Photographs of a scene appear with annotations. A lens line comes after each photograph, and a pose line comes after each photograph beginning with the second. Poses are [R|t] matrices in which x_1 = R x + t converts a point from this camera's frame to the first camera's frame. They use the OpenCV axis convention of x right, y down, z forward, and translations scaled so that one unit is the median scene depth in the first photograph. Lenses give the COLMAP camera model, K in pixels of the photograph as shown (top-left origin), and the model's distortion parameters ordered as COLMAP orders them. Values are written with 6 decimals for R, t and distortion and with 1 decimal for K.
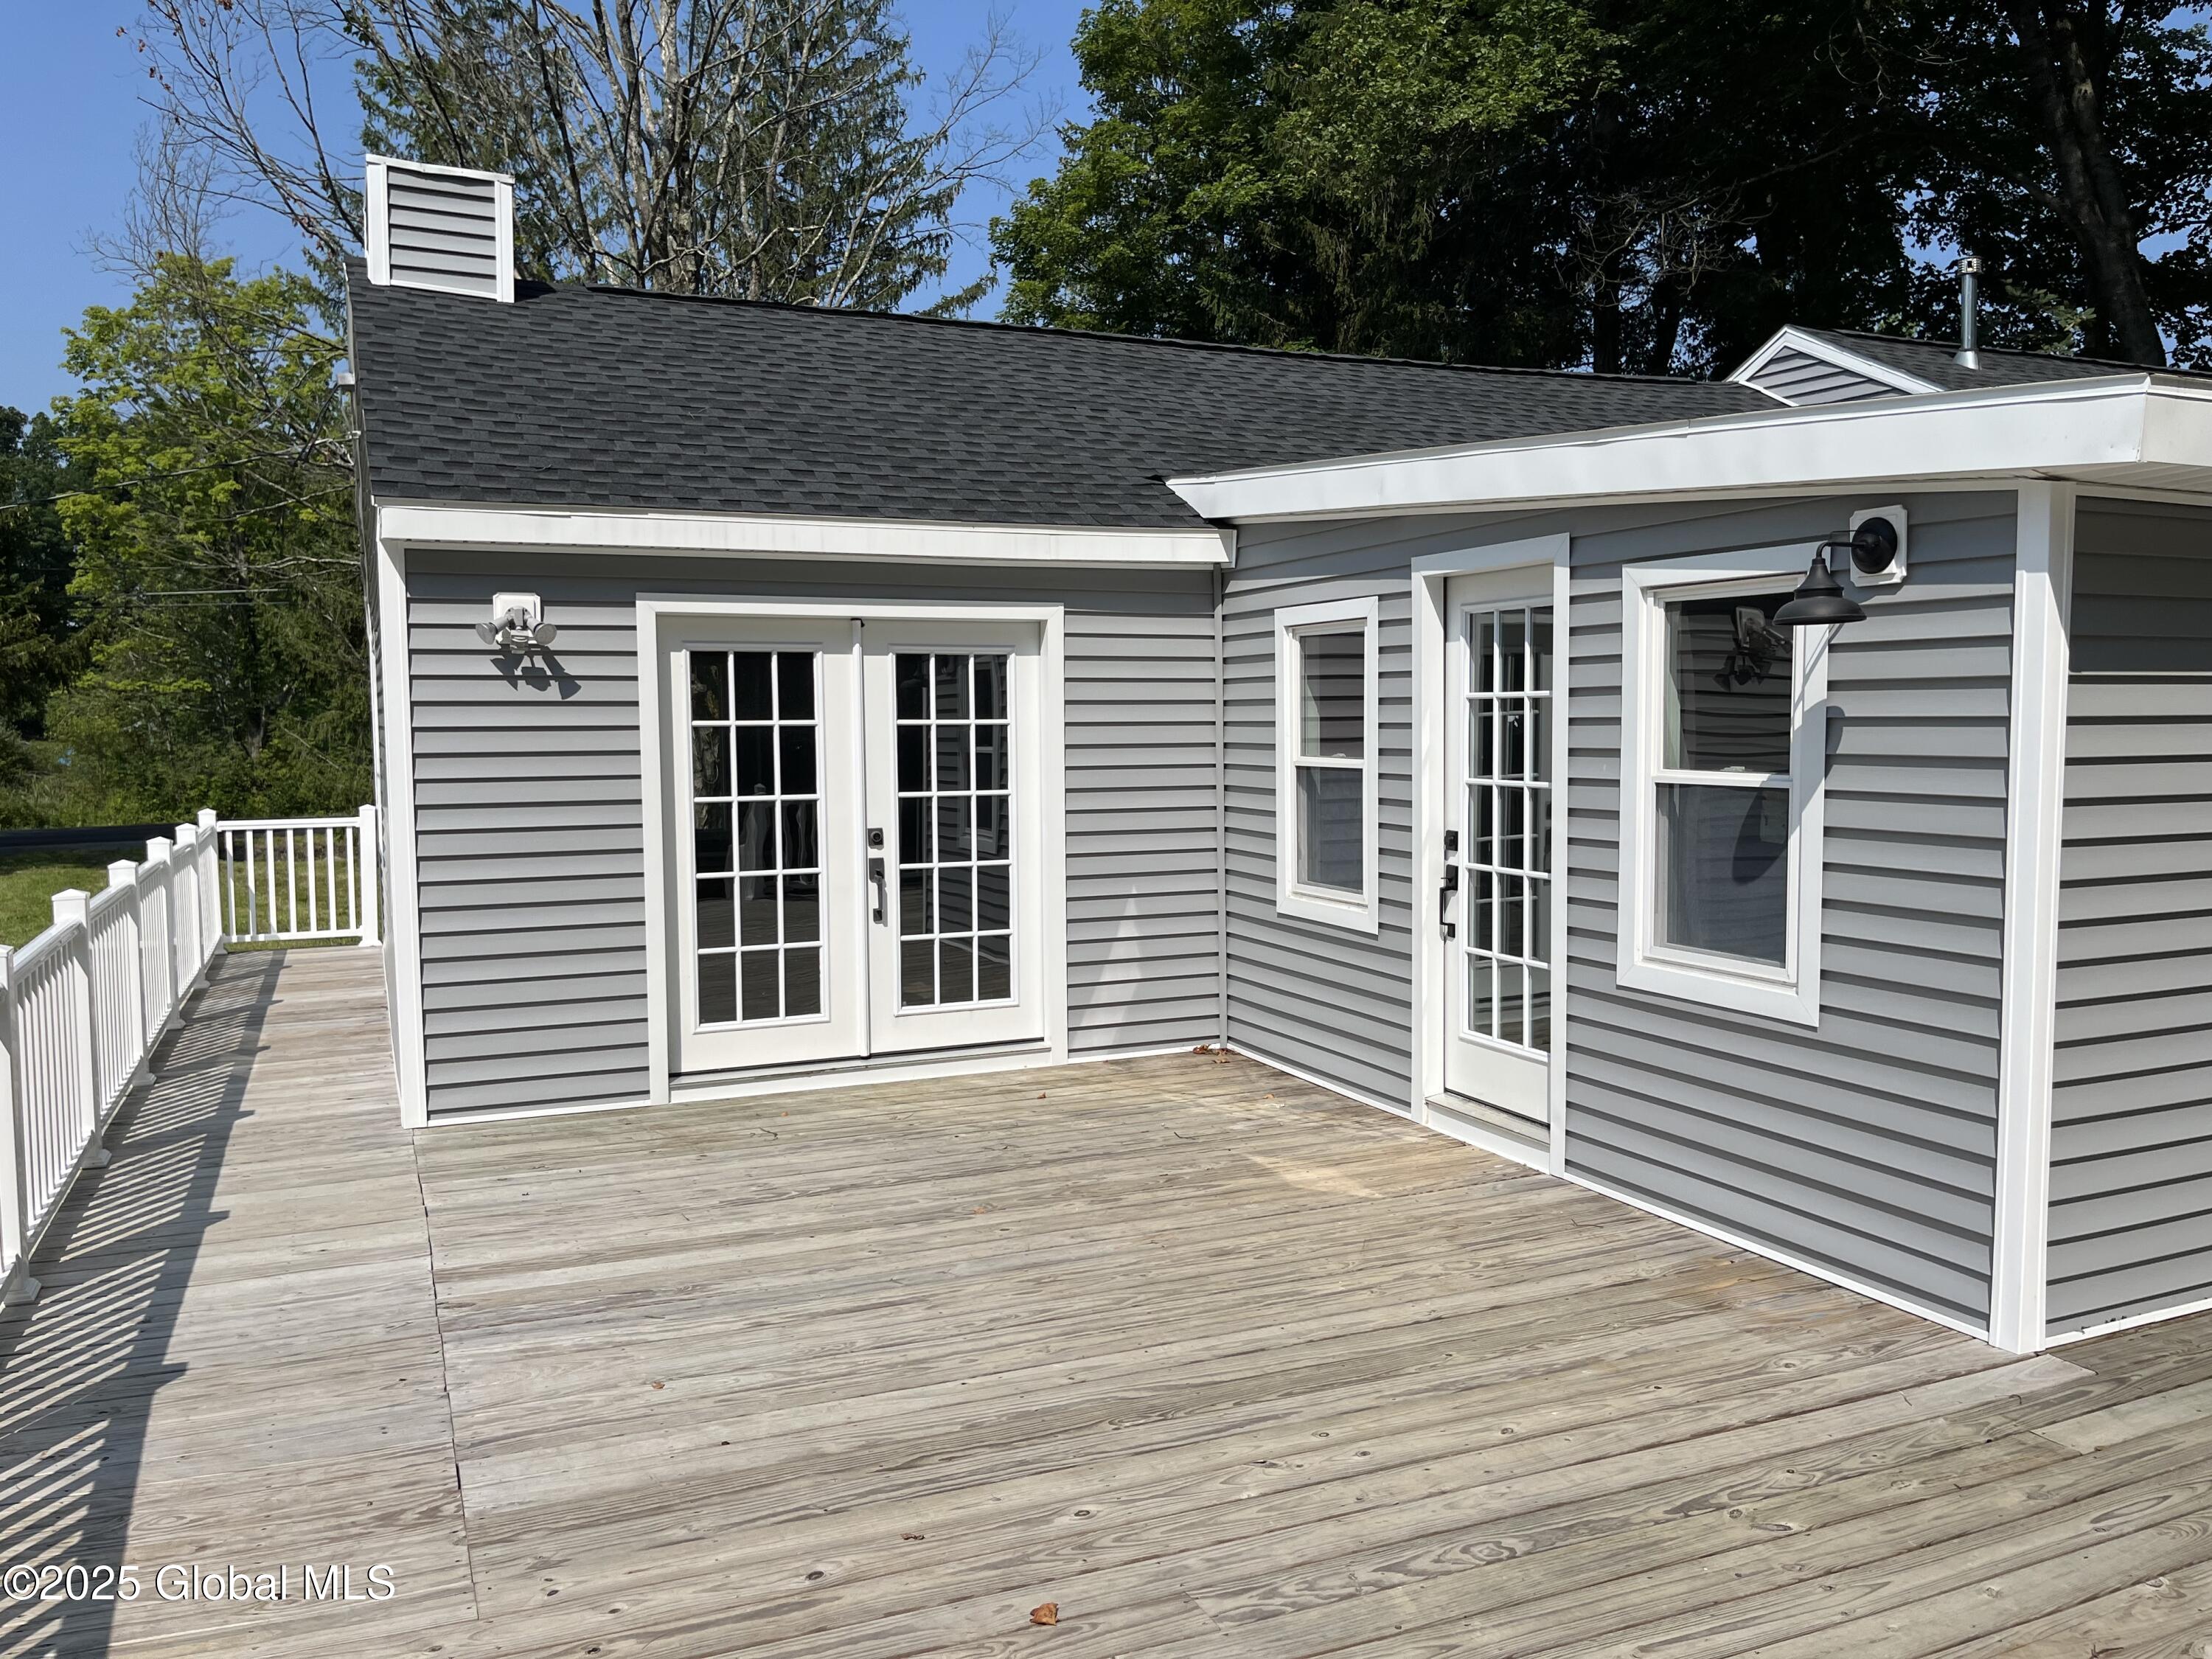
lens RADIAL K [[1685.9, 0, 1099.3], [0, 1685.9, 837.4], [0, 0, 1]] dist [0.061838, -0.075786]
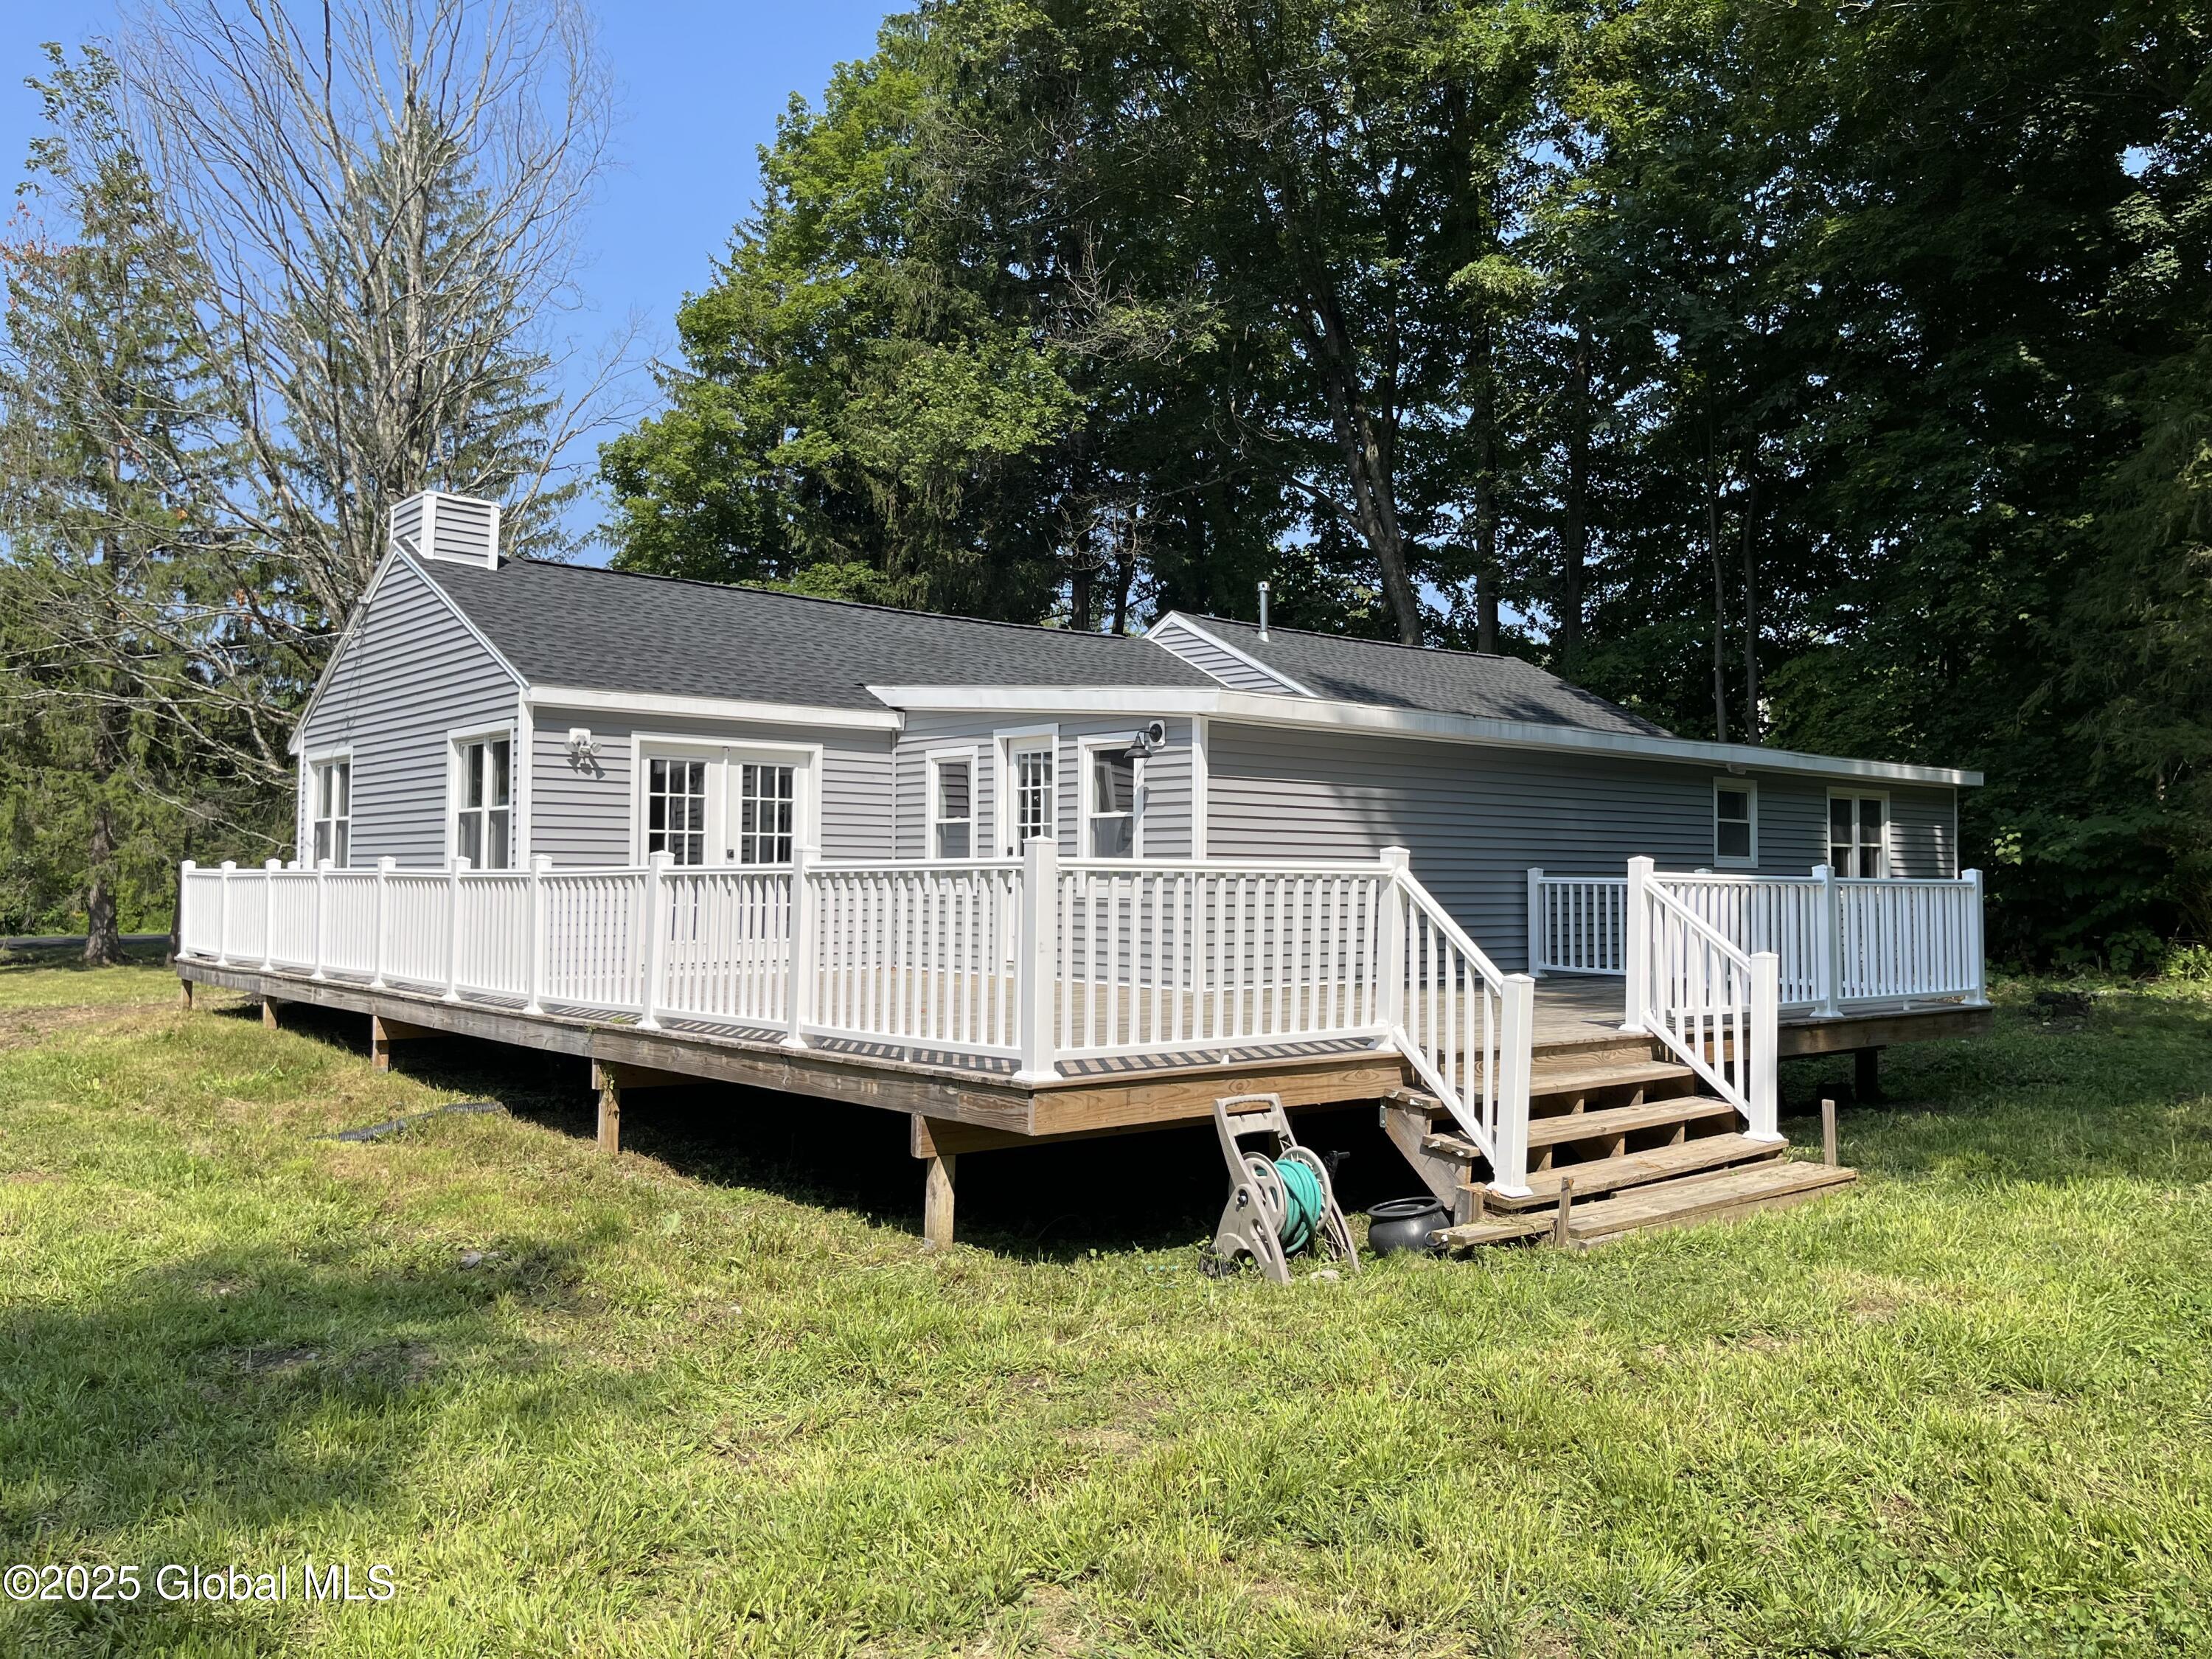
lens RADIAL K [[1685.9, 0, 1108.8], [0, 1685.9, 811.1], [0, 0, 1]] dist [0.061838, -0.075786]
pose [[0.954881, 0.027203, 0.295741, -0.320813], [0.006241, 0.993738, -0.111557, 0.190551], [-0.296924, 0.108370, 0.948732, -1.143497]]
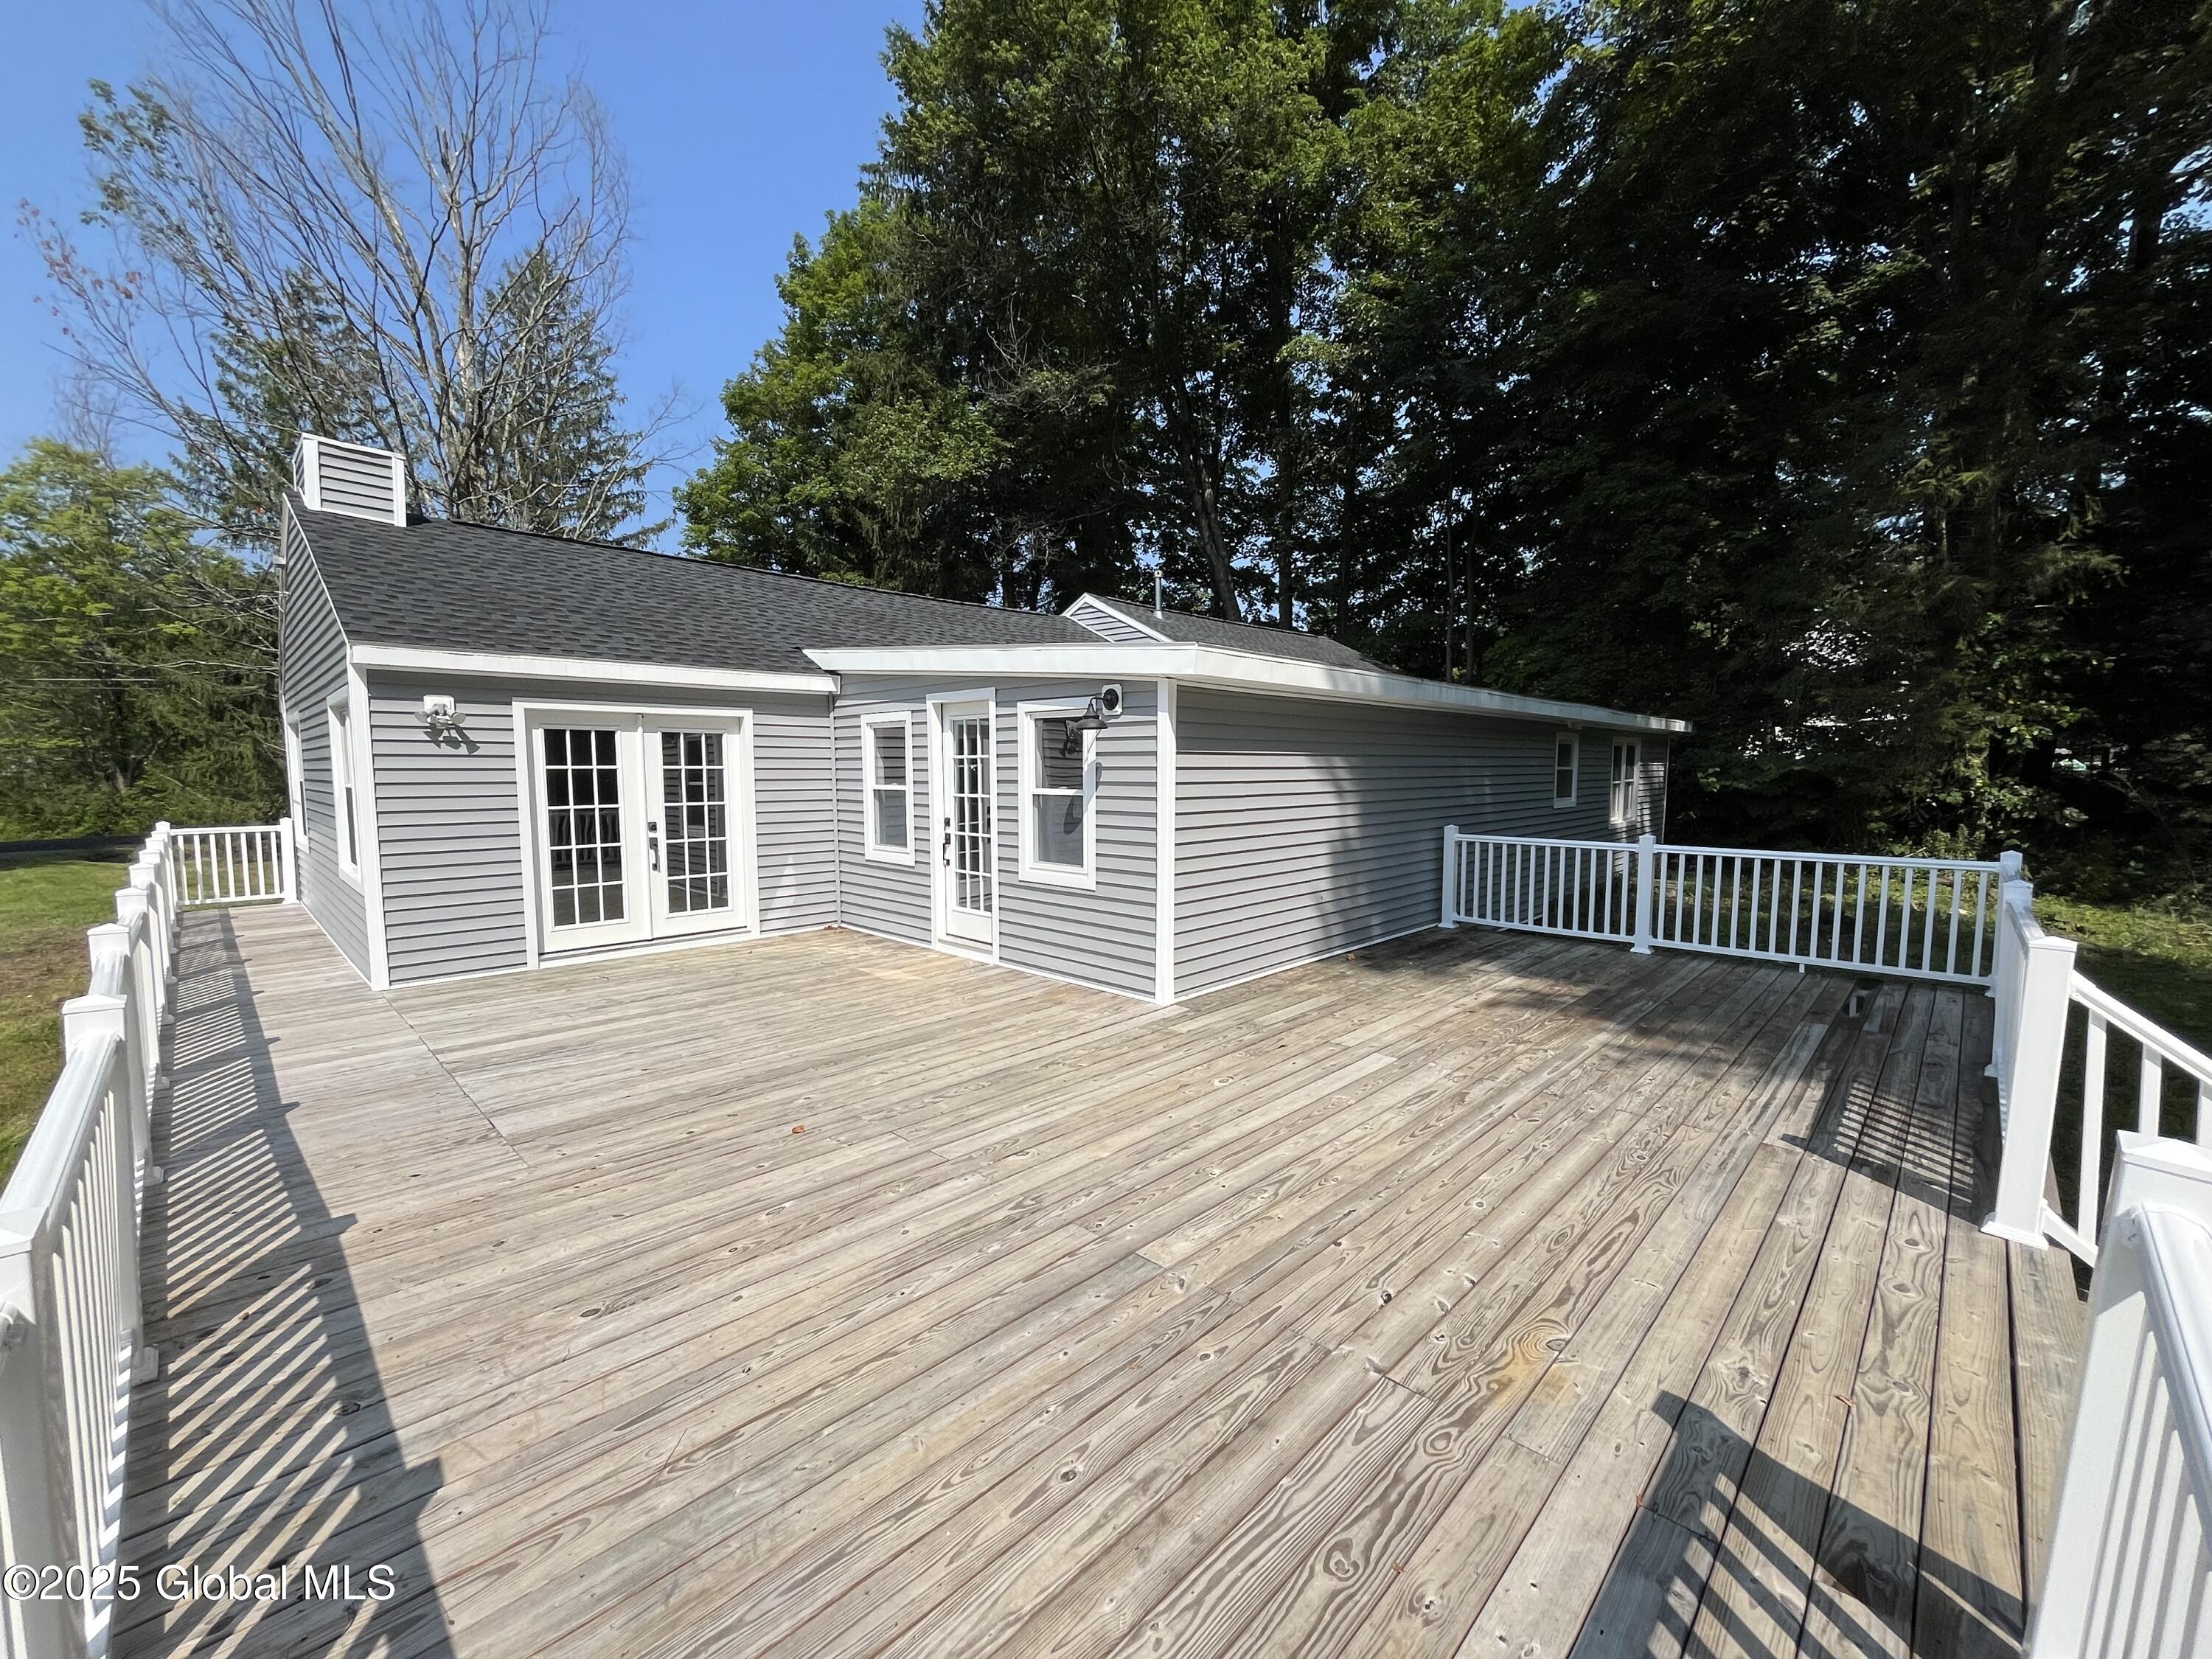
lens RADIAL K [[890.0, 0, 1091.8], [0, 890.0, 846.5], [0, 0, 1]] dist [0.000405, -0.000657]
pose [[0.929322, -0.025946, 0.368358, -0.043909], [0.020472, 0.999614, 0.018762, 0.015006], [-0.368703, -0.009895, 0.929495, -0.148774]]
